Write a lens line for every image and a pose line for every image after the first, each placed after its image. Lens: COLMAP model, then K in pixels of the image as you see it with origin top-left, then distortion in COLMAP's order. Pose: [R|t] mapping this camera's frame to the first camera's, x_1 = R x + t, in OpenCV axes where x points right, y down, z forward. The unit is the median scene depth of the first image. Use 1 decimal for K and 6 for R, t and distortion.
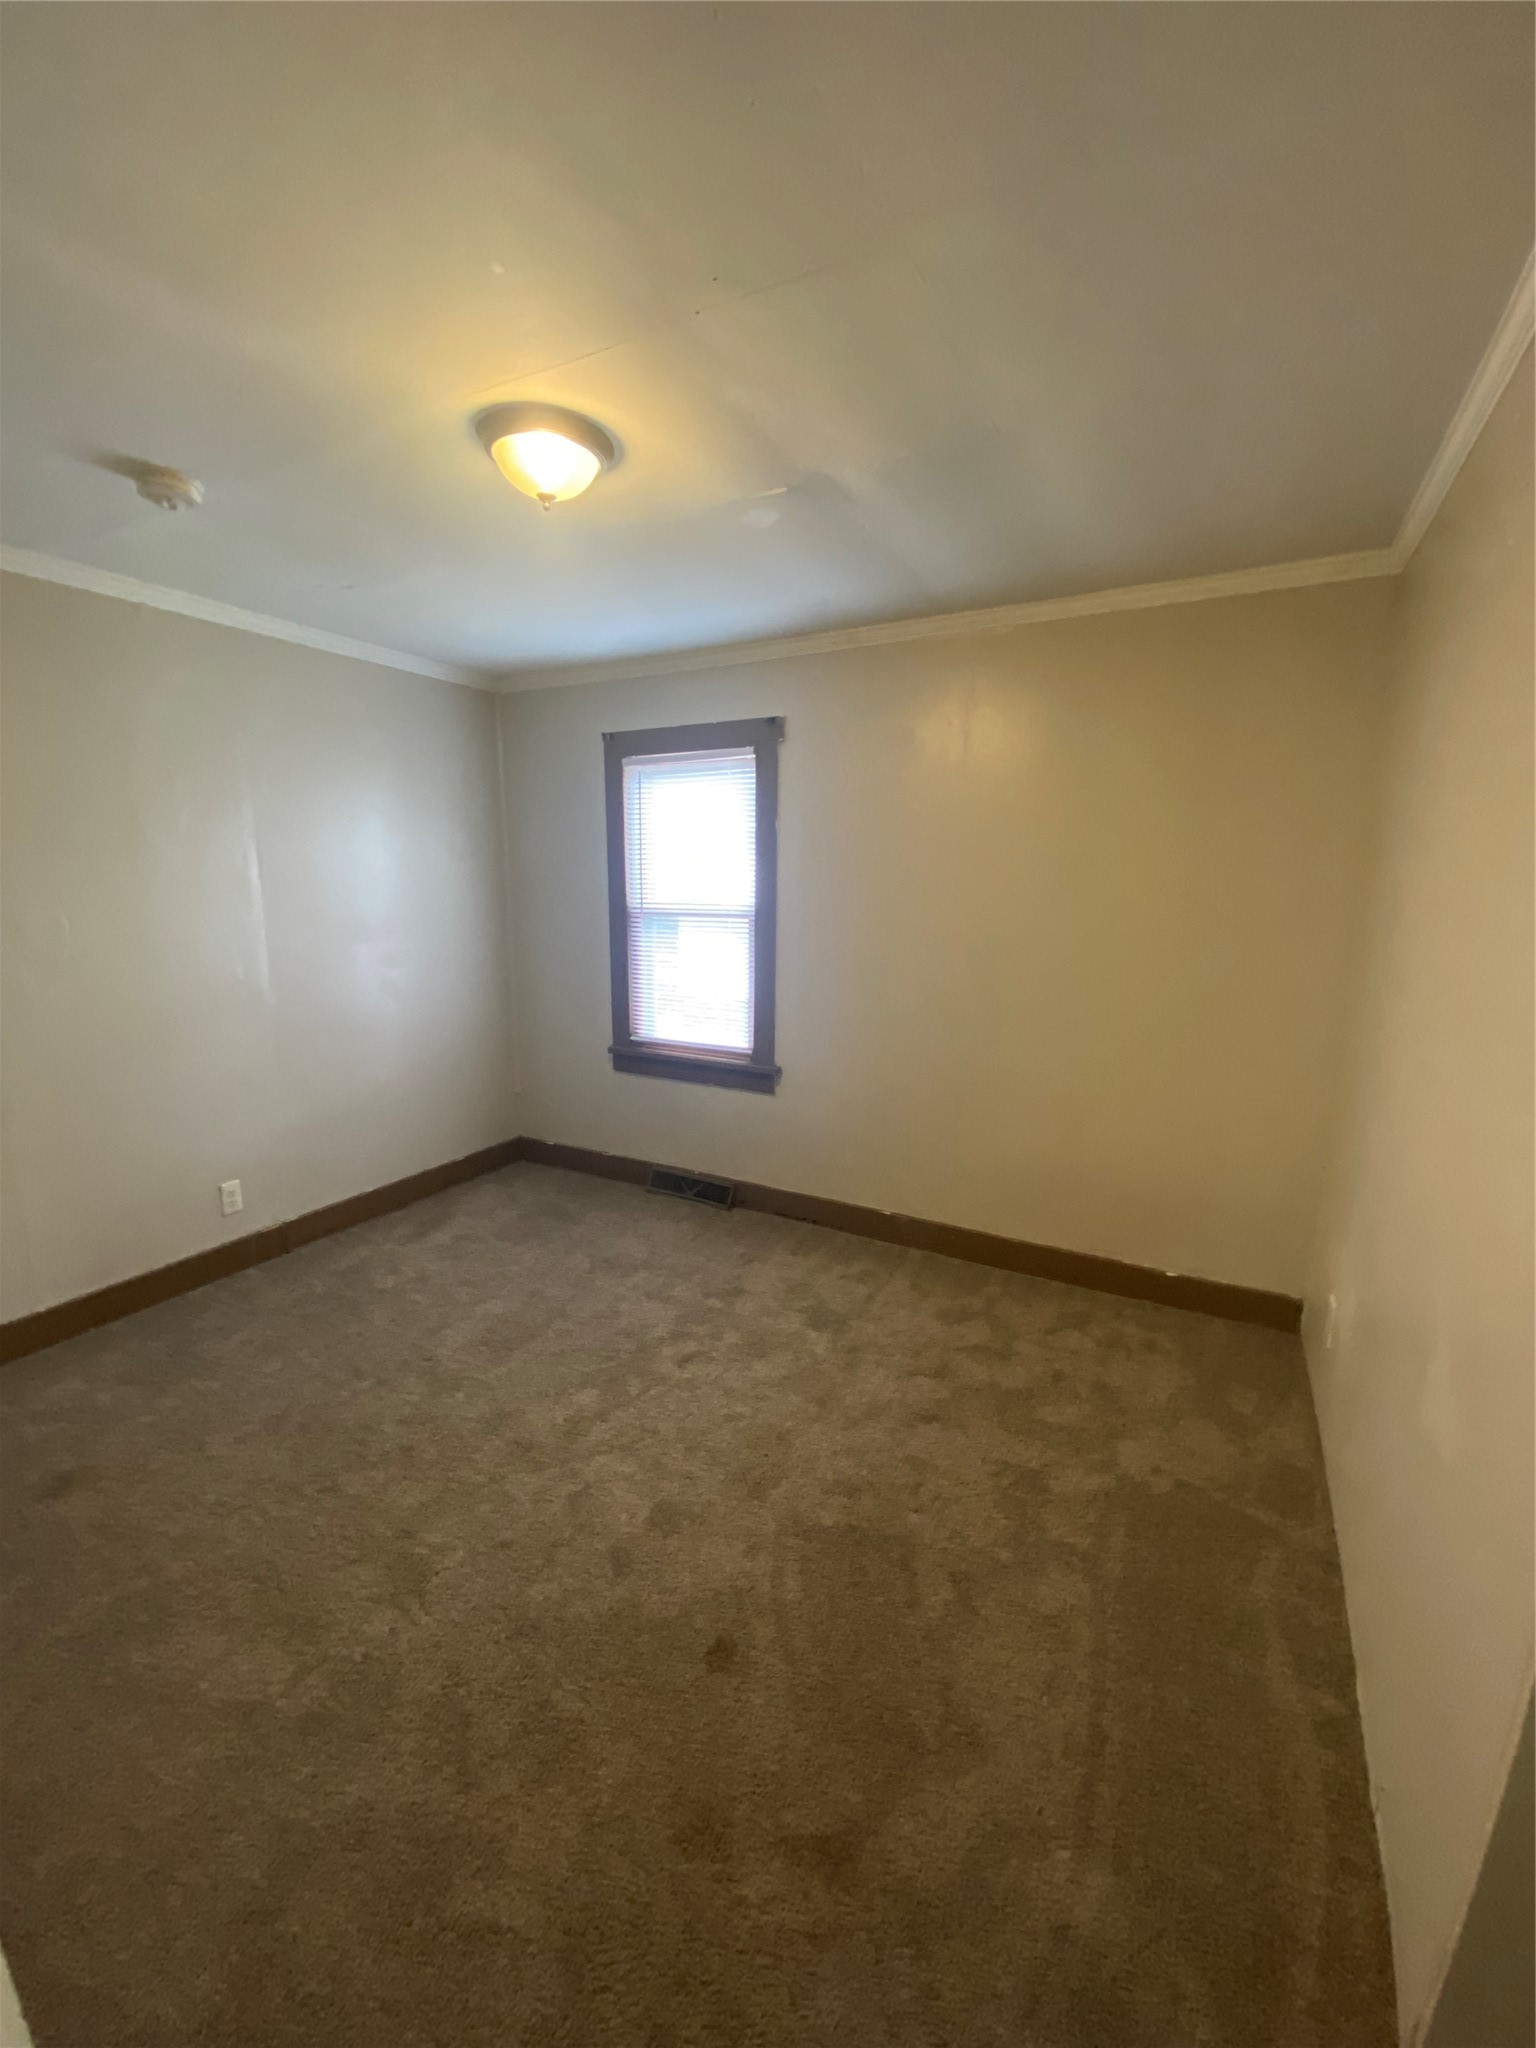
lens RADIAL K [[824.7, 0, 779.2], [0, 824.7, 1021.4], [0, 0, 1]] dist [0.016579, -0.016925]
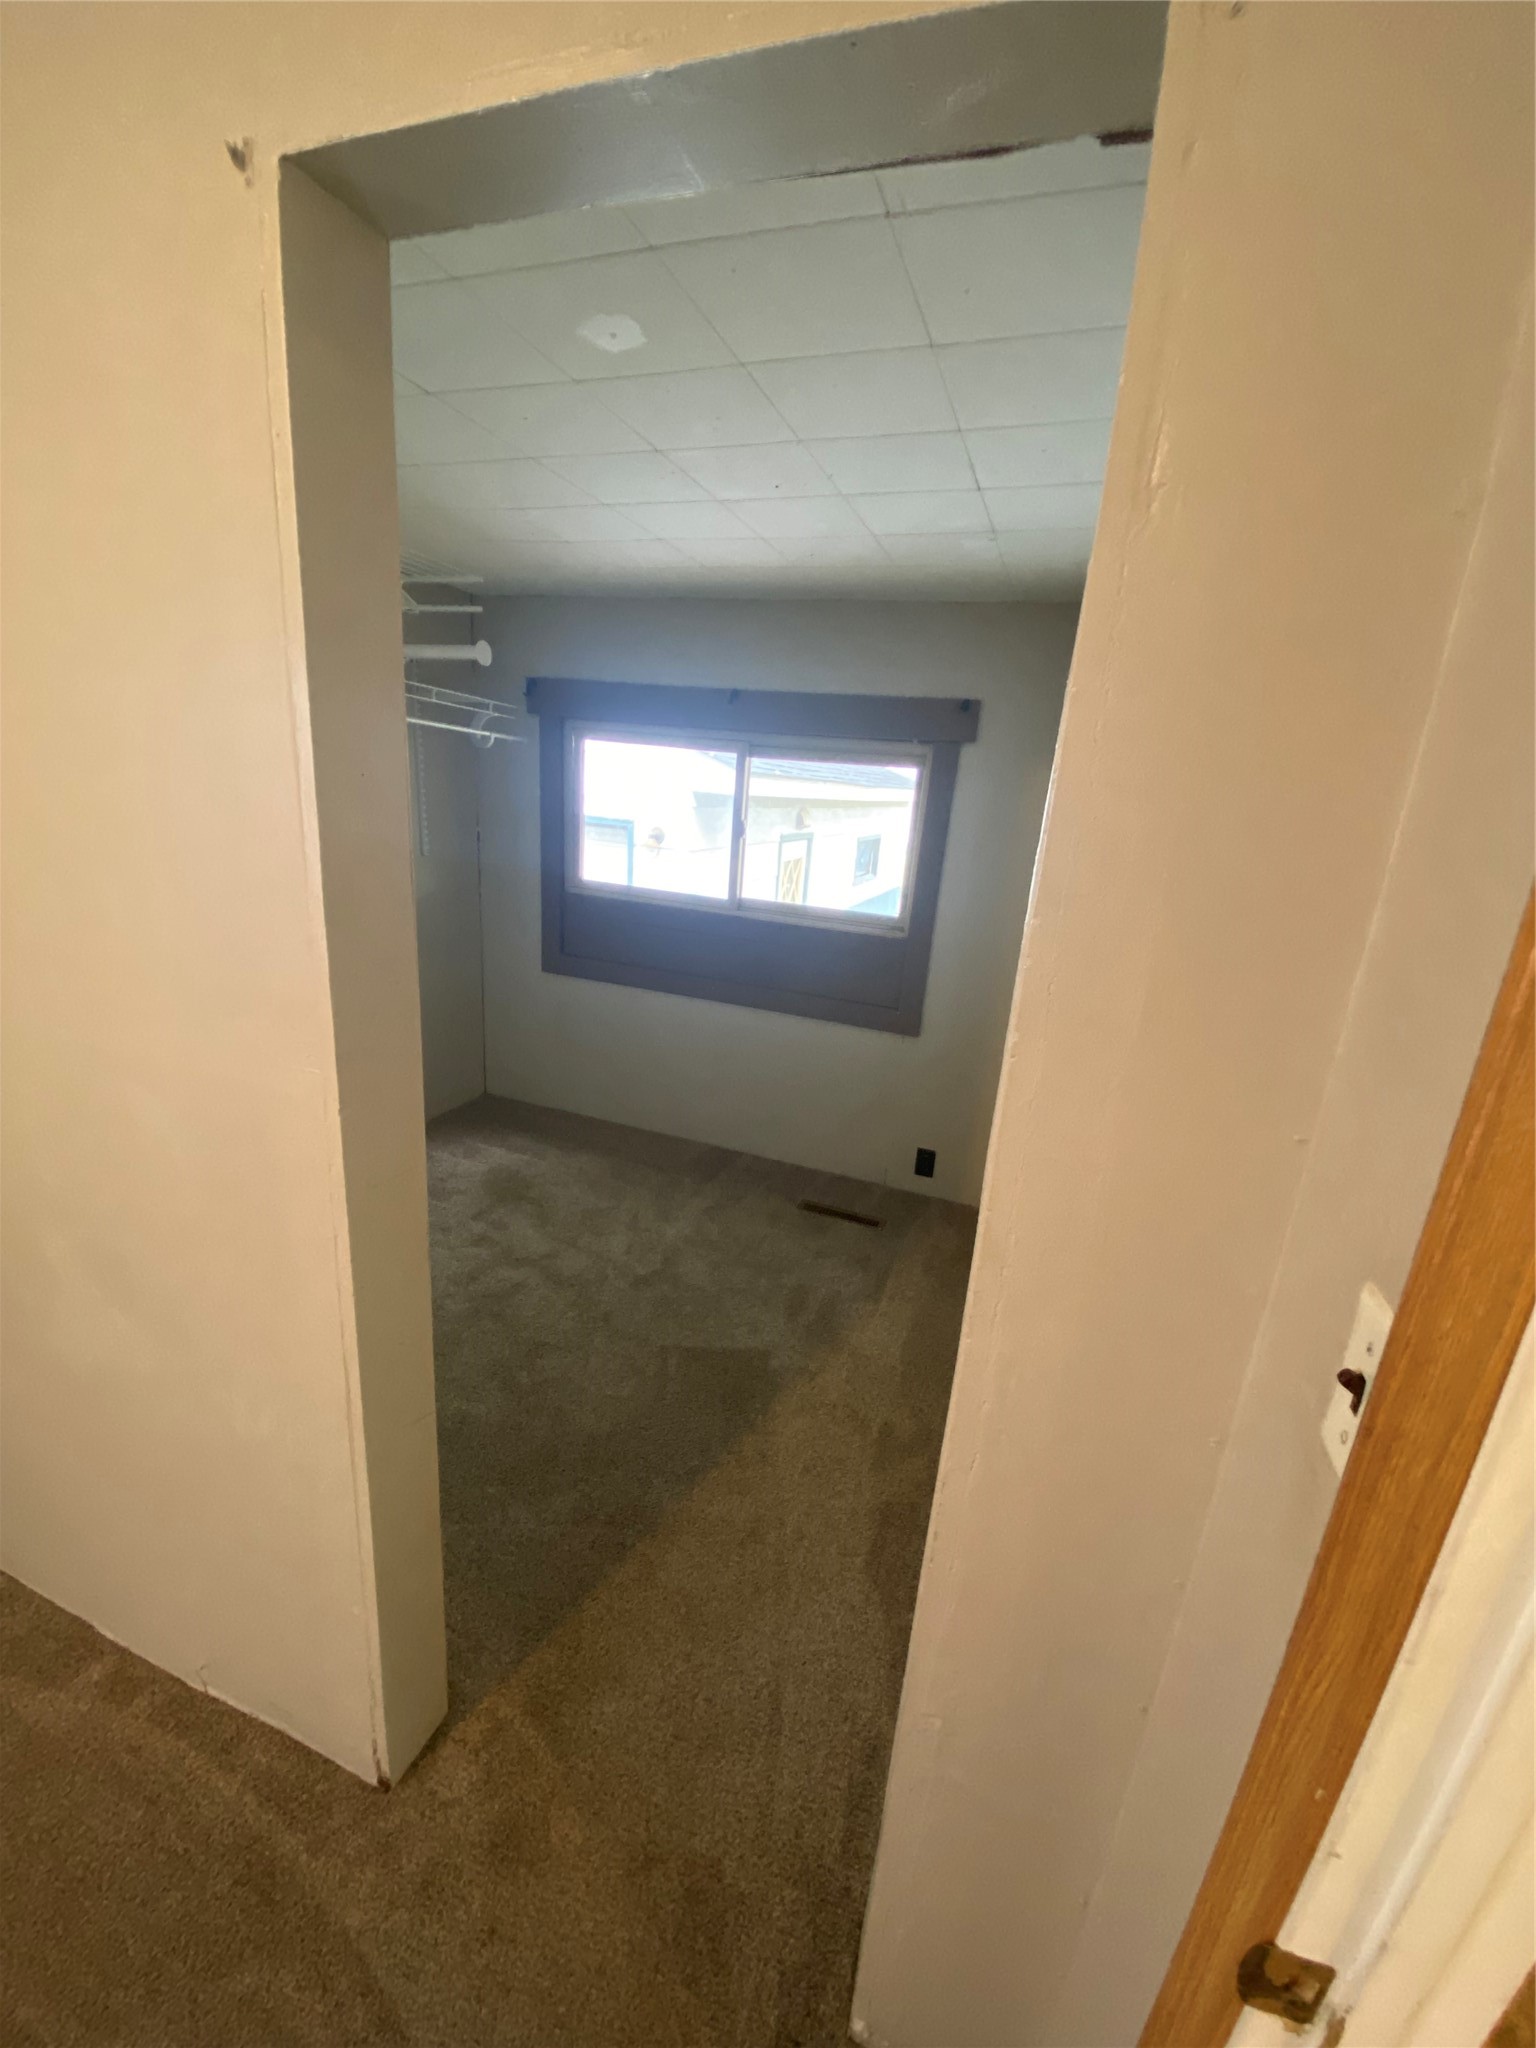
lens RADIAL K [[832.4, 0, 800.1], [0, 832.4, 1033.1], [0, 0, 1]] dist [0.014006, -0.017927]
pose [[-0.142334, -0.312116, 0.939321, -0.057522], [0.097984, 0.939879, 0.327149, -0.045845], [-0.984957, 0.138603, -0.103194, 0.145578]]
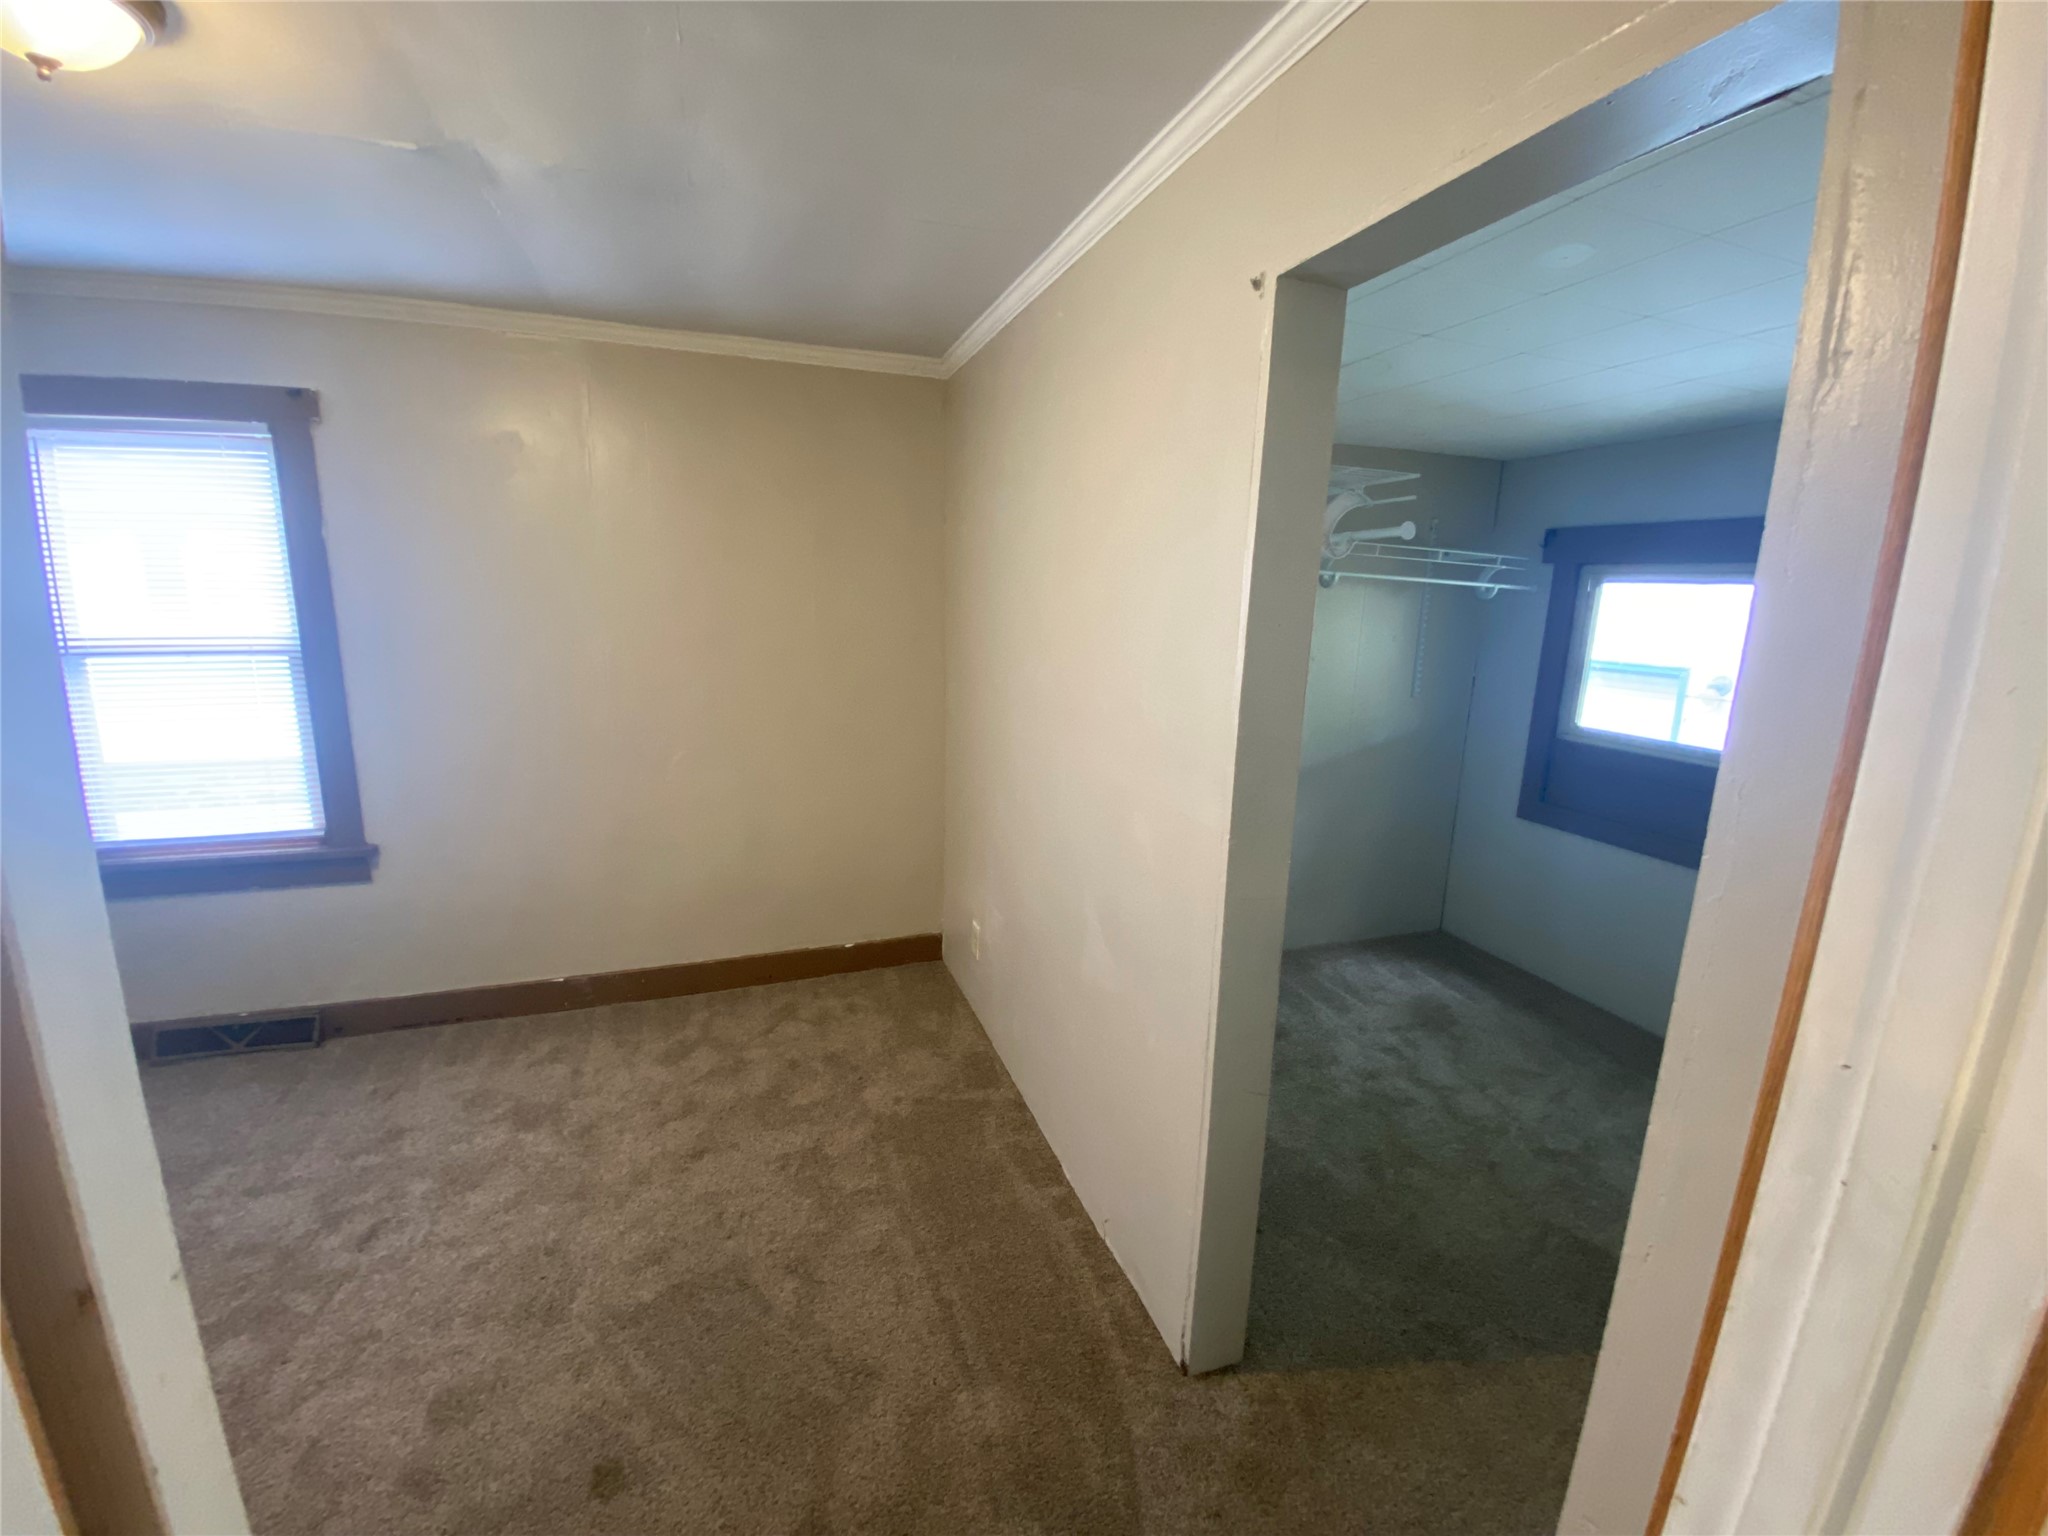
lens RADIAL K [[832.4, 0, 1027.8], [0, 832.4, 757.7], [0, 0, 1]] dist [0.014006, -0.017927]
pose [[0.680310, -0.141382, 0.719159, -0.198778], [0.118816, 0.989513, 0.082135, -0.025409], [-0.723229, 0.029570, 0.689974, 0.010384]]
